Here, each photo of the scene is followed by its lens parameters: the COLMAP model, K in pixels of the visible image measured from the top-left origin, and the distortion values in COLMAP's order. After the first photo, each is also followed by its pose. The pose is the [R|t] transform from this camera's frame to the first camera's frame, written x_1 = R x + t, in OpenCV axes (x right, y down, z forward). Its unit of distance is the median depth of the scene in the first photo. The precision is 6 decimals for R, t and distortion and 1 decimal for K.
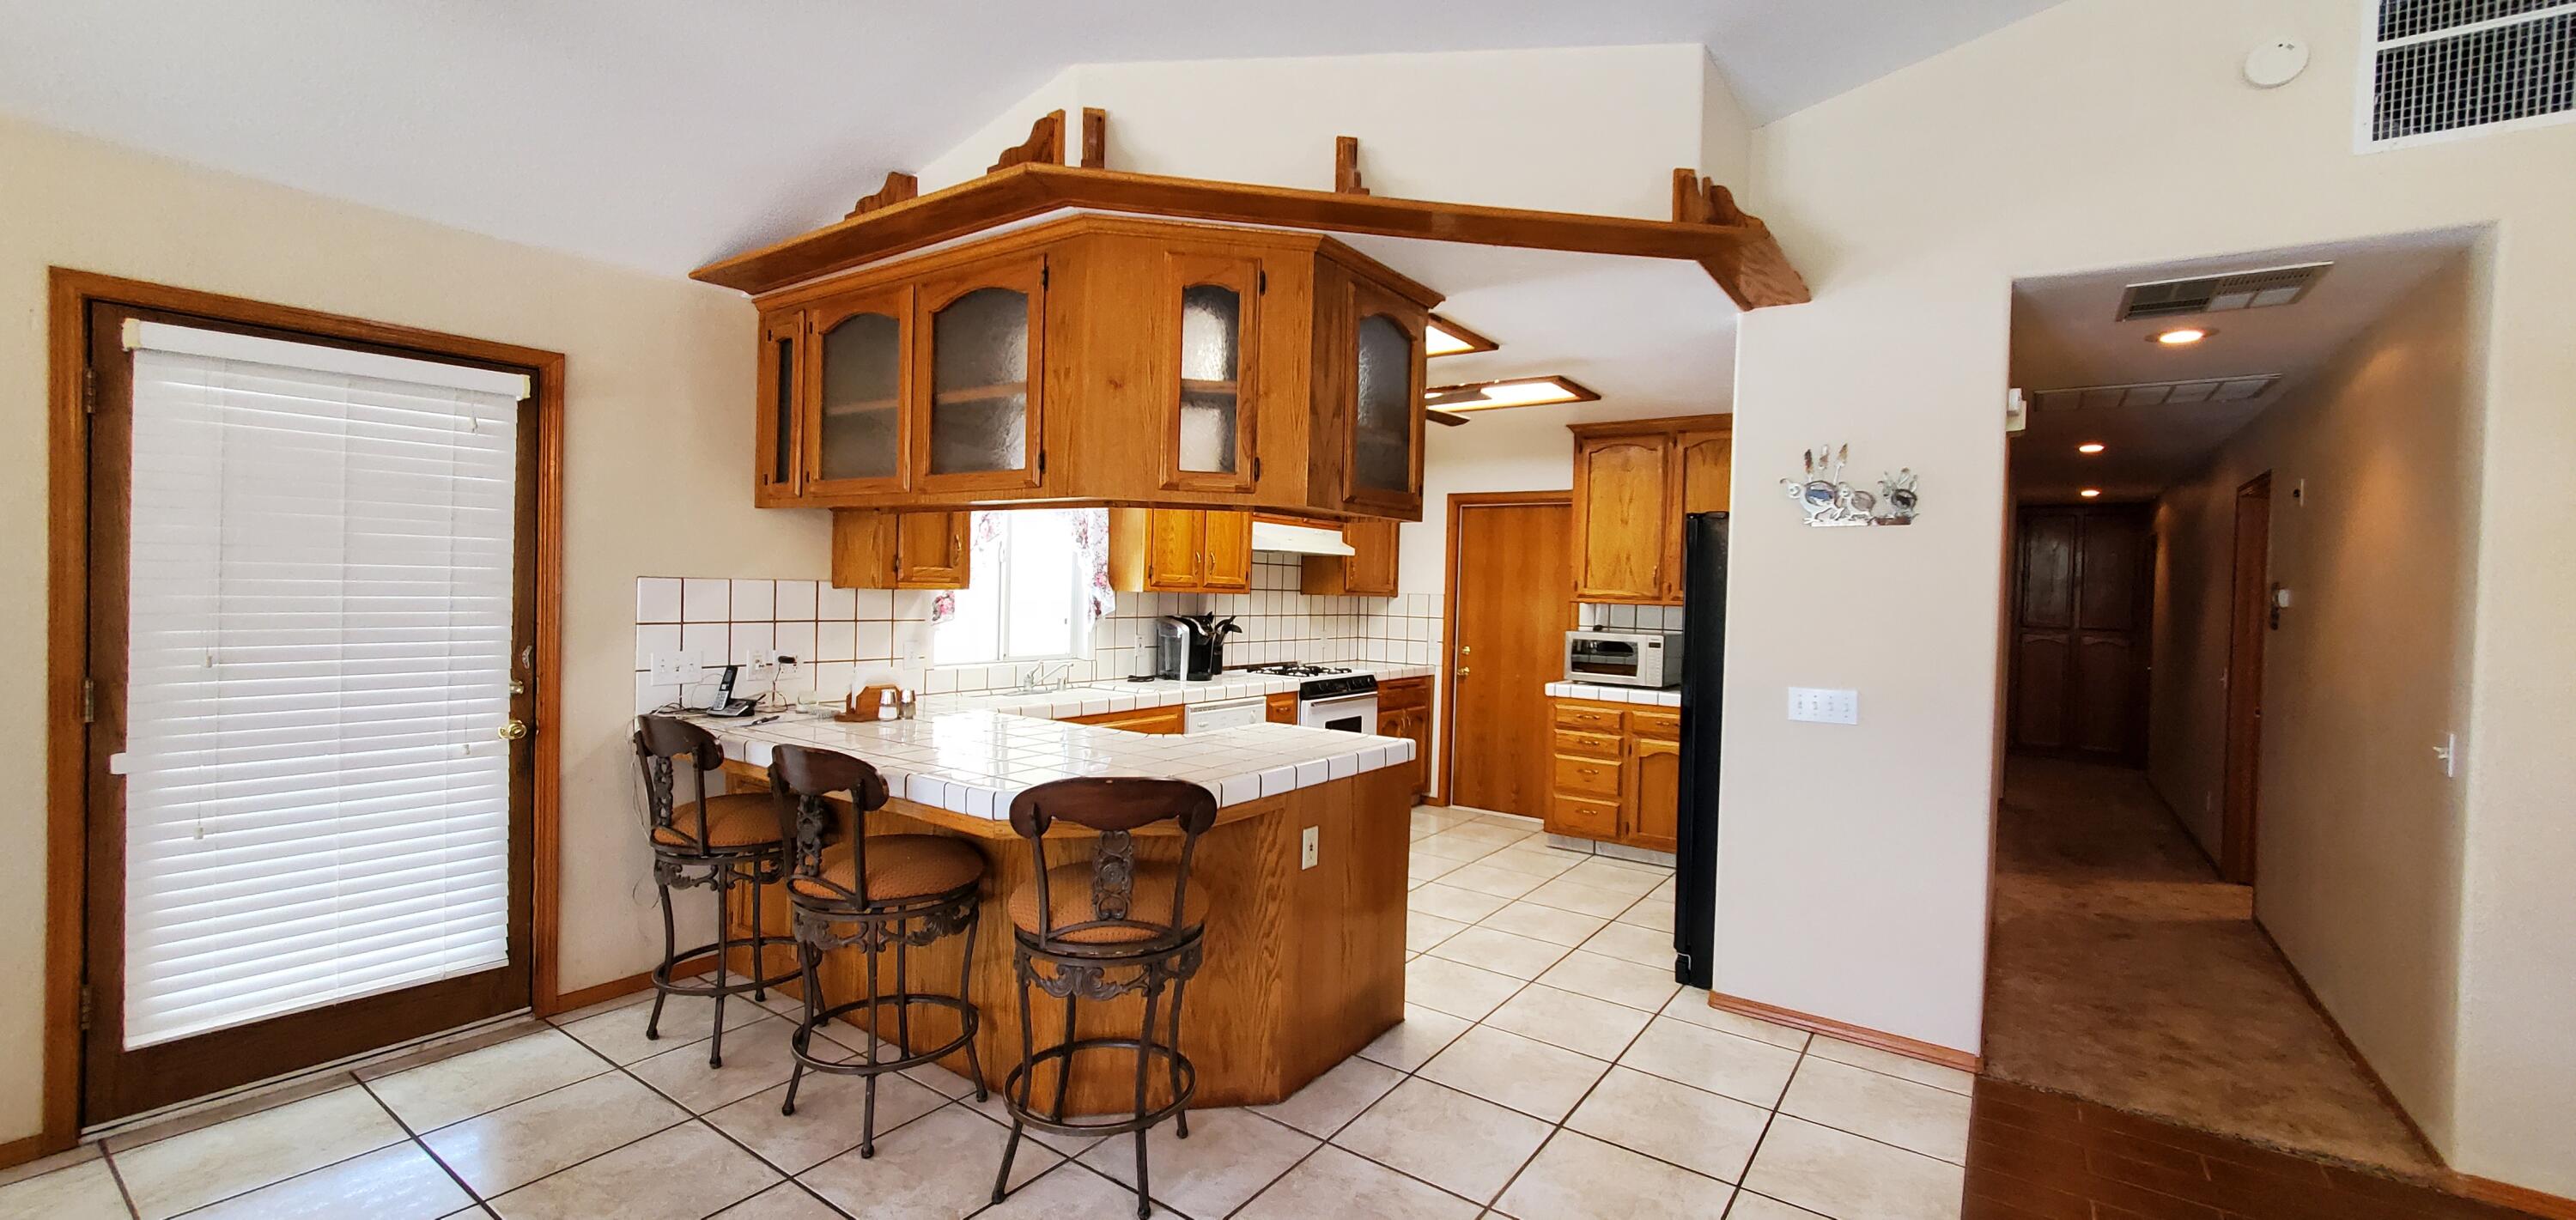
lens RADIAL K [[1021.2, 0, 1302.6], [0, 1021.2, 599.6], [0, 0, 1]] dist [0.007636, -0.001142]
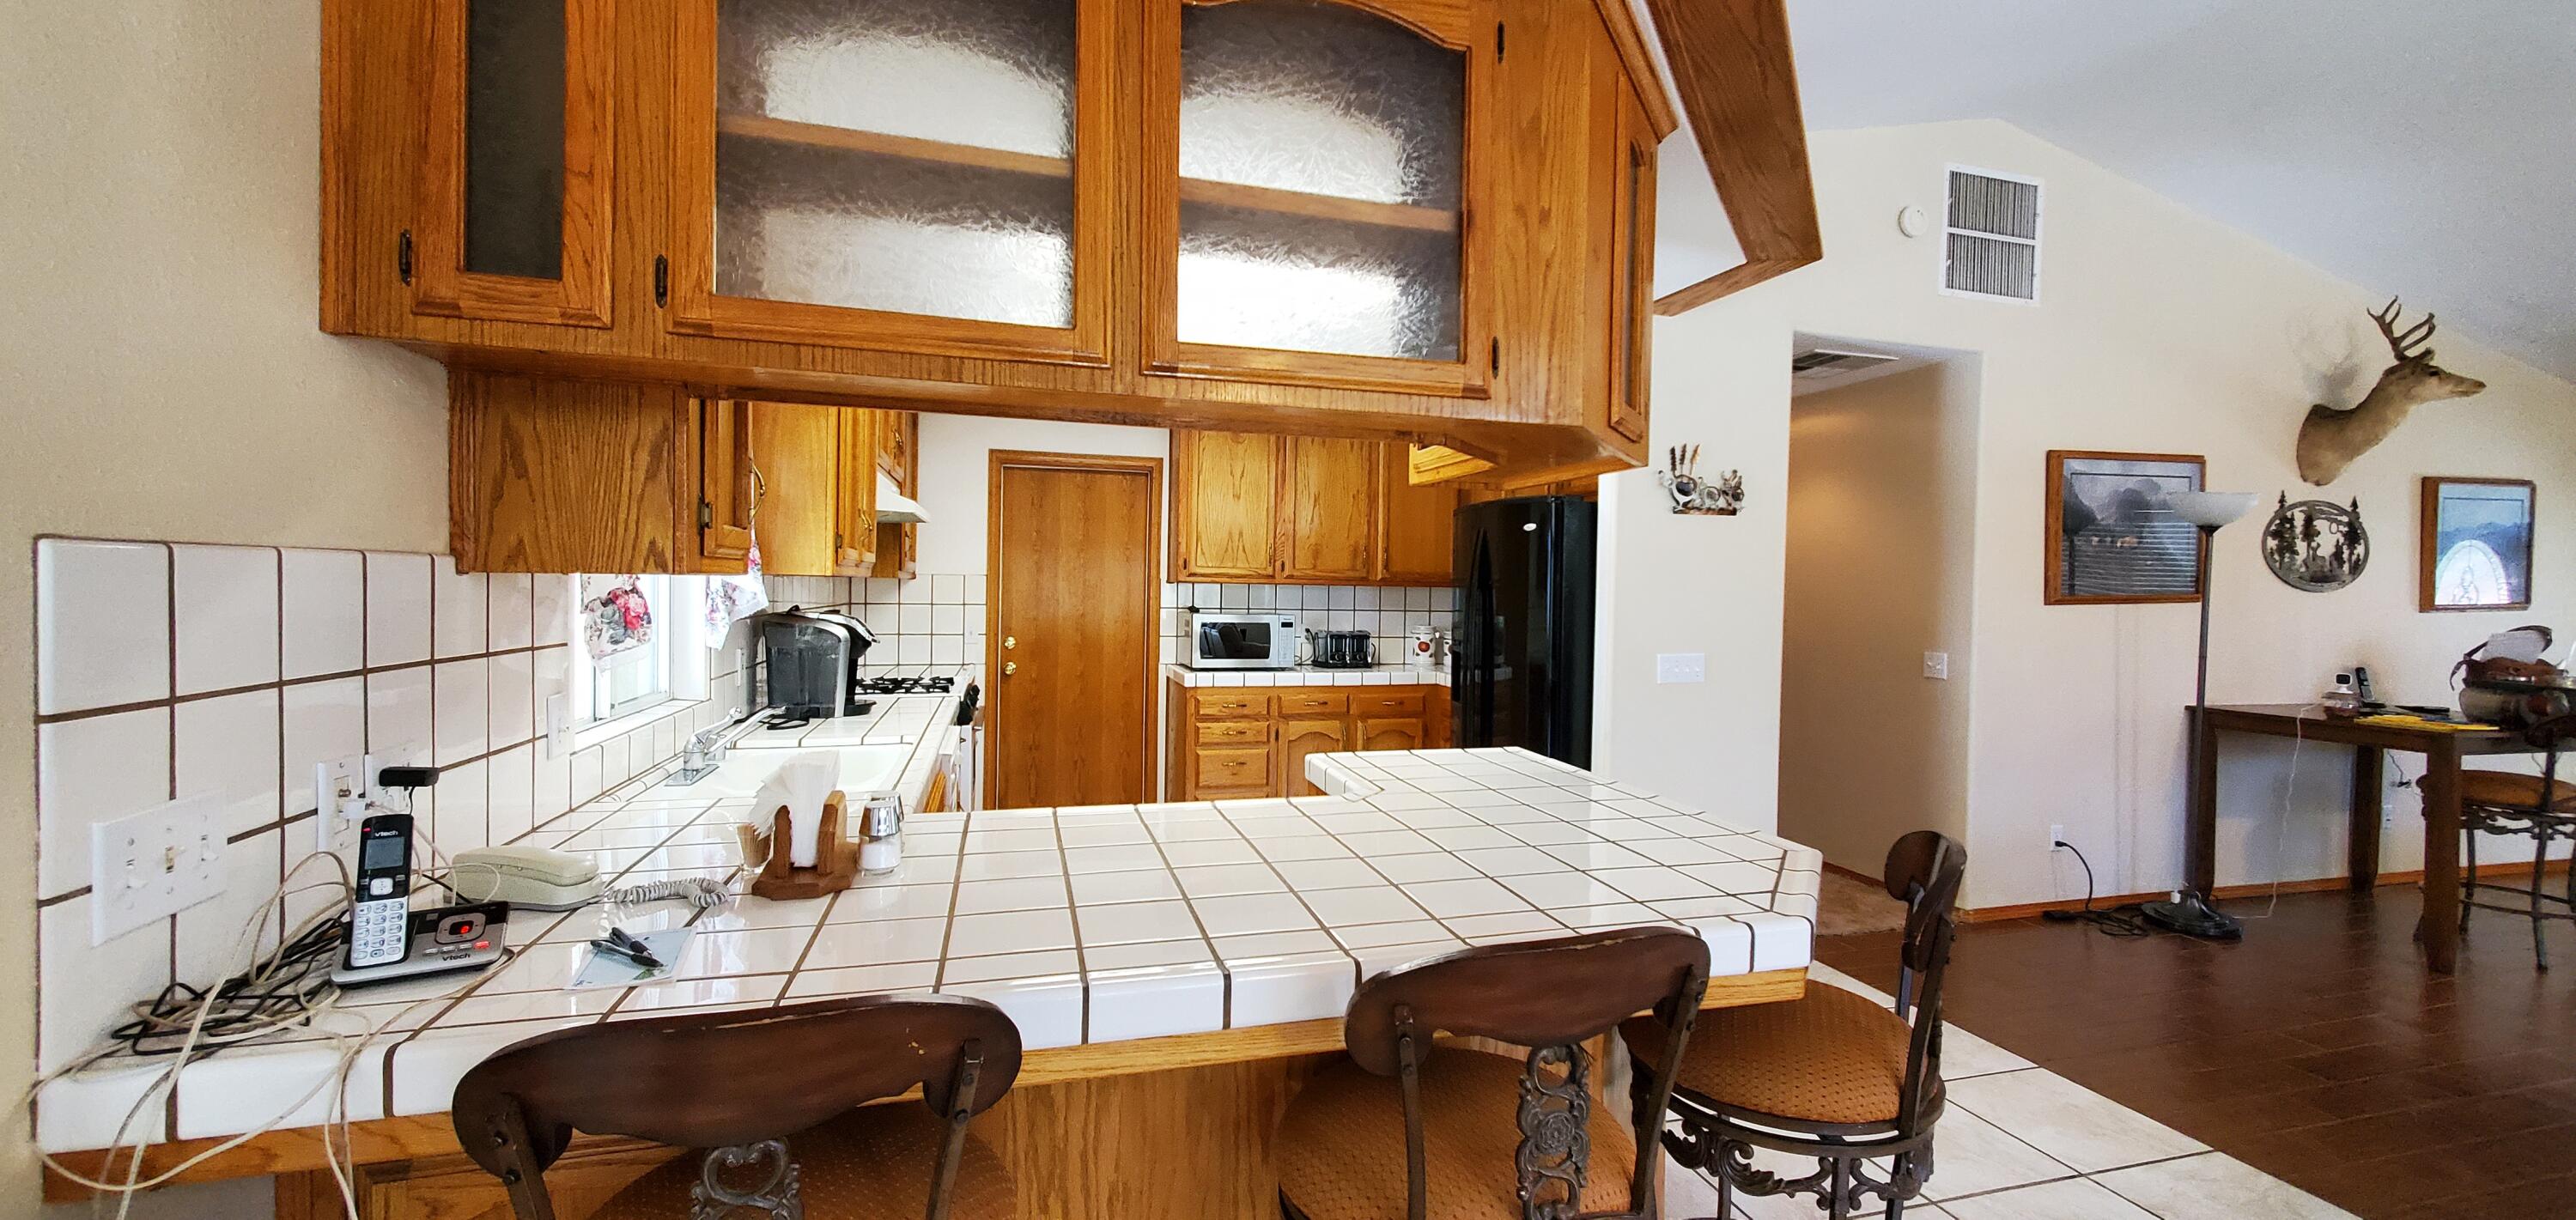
lens RADIAL K [[1021.2, 0, 1297.8], [0, 1021.2, 596.6], [0, 0, 1]] dist [0.007636, -0.001142]
pose [[0.617390, -0.025833, 0.786233, -0.739921], [0.010335, 0.999641, 0.024729, -0.011968], [-0.786589, -0.007142, 0.617435, 0.678358]]
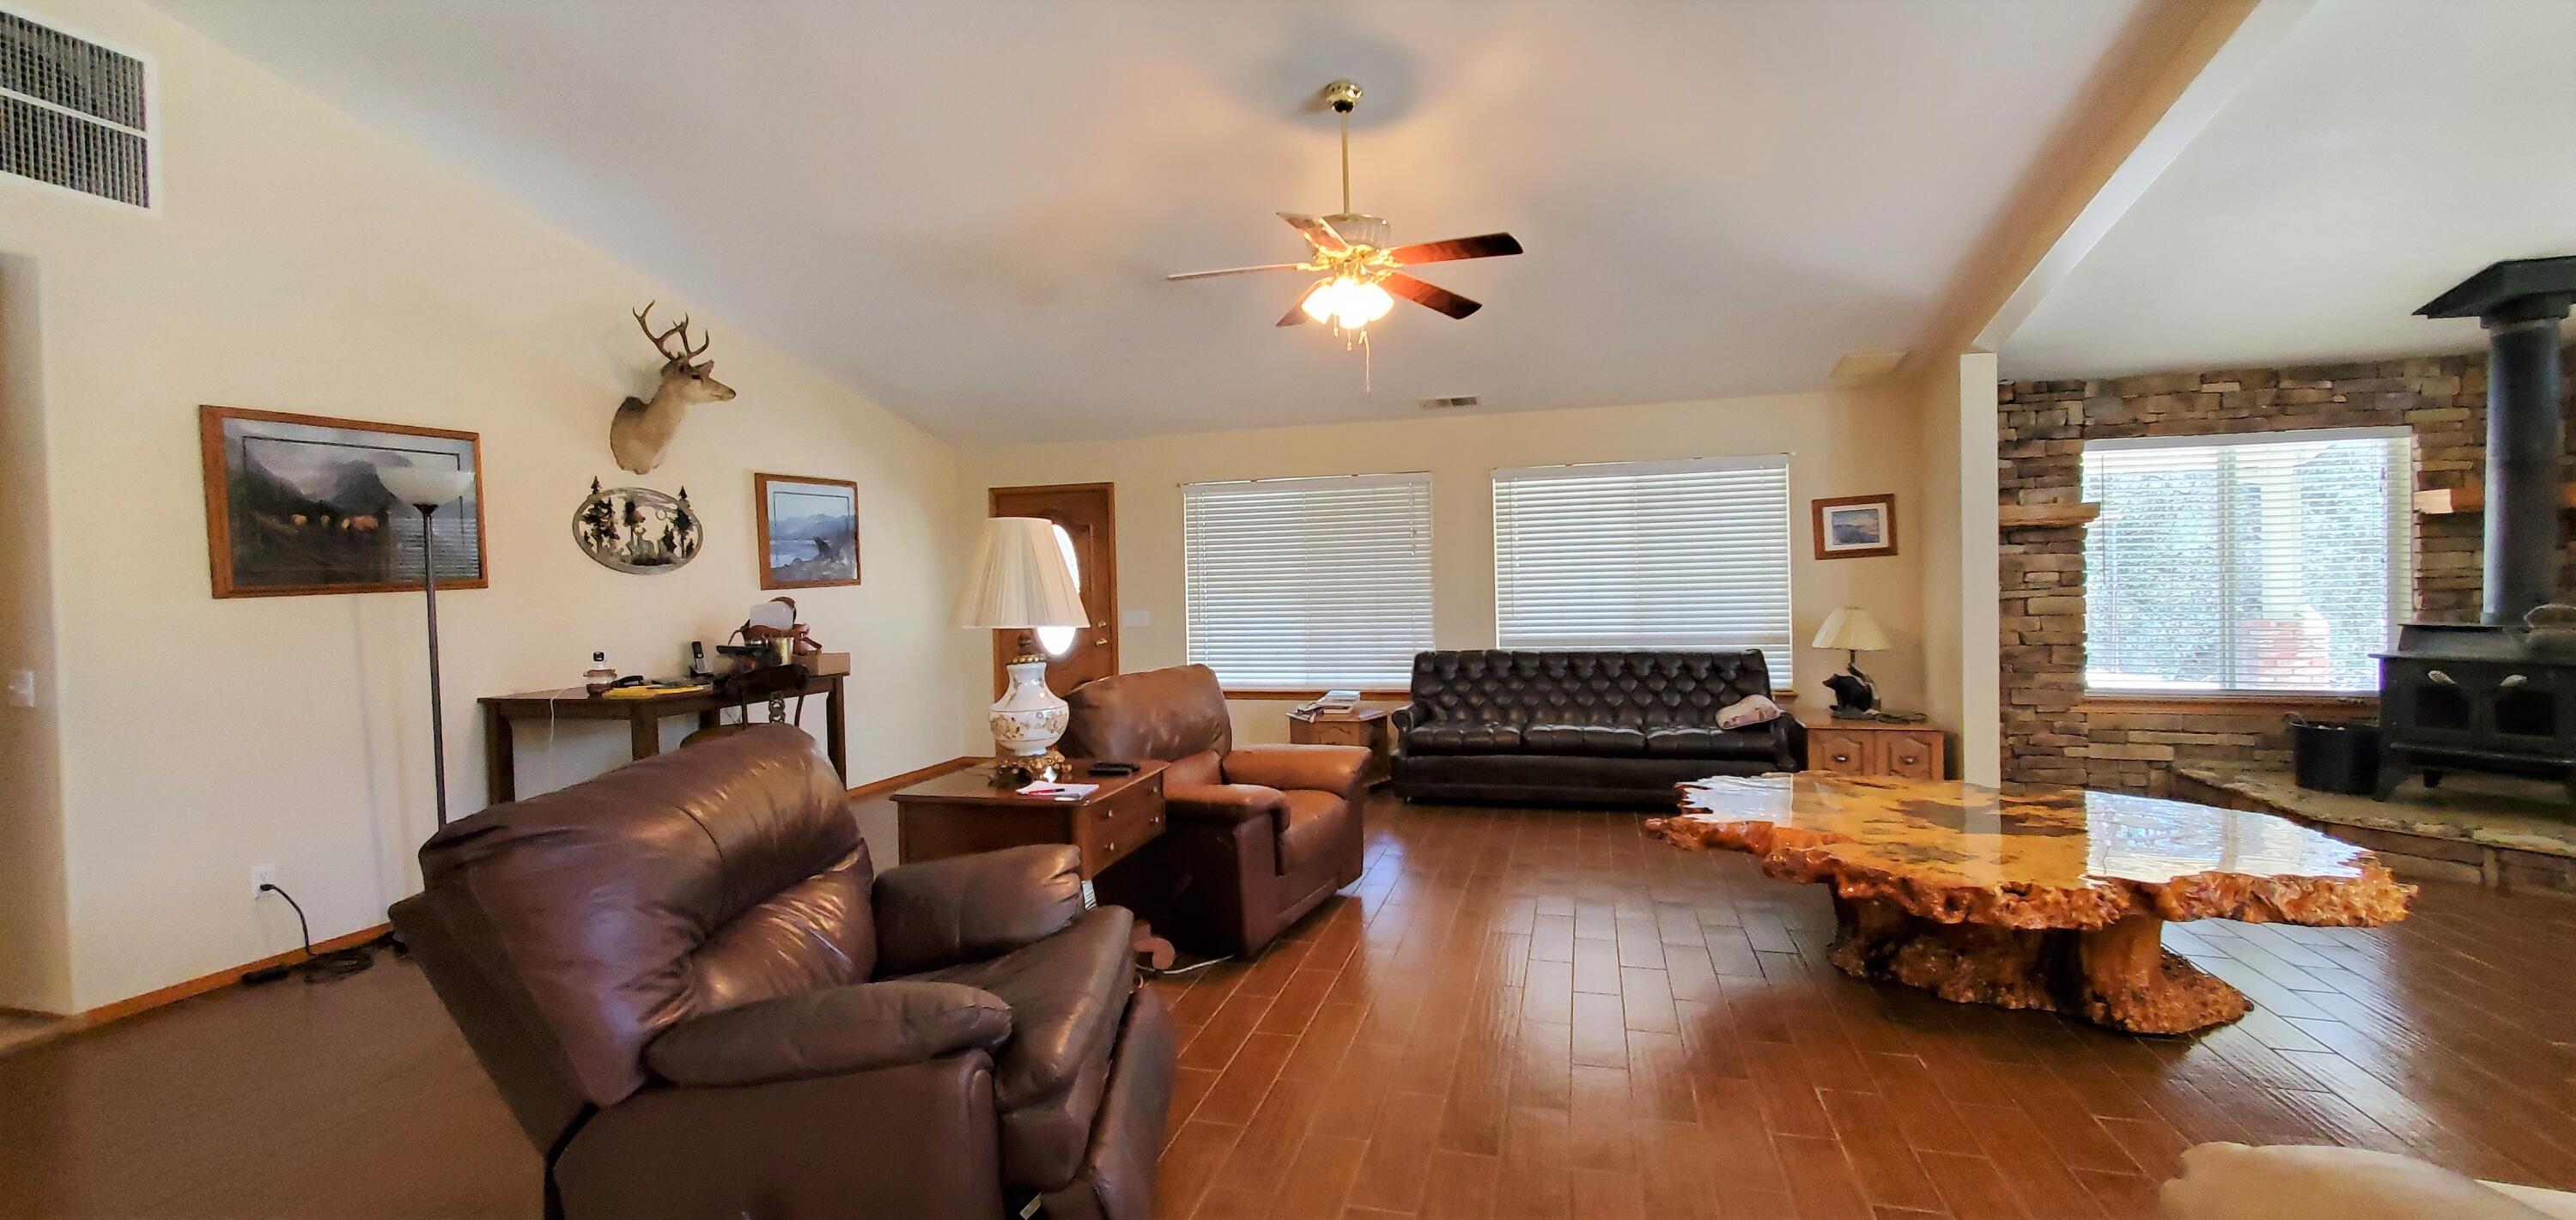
lens RADIAL K [[1021.2, 0, 1299.8], [0, 1021.2, 596.7], [0, 0, 1]] dist [0.007636, -0.001142]
pose [[-0.346258, -0.037142, 0.937404, -0.467721], [0.026398, 0.998435, 0.049311, 0.019060], [-0.937768, 0.041820, -0.344735, -0.013845]]
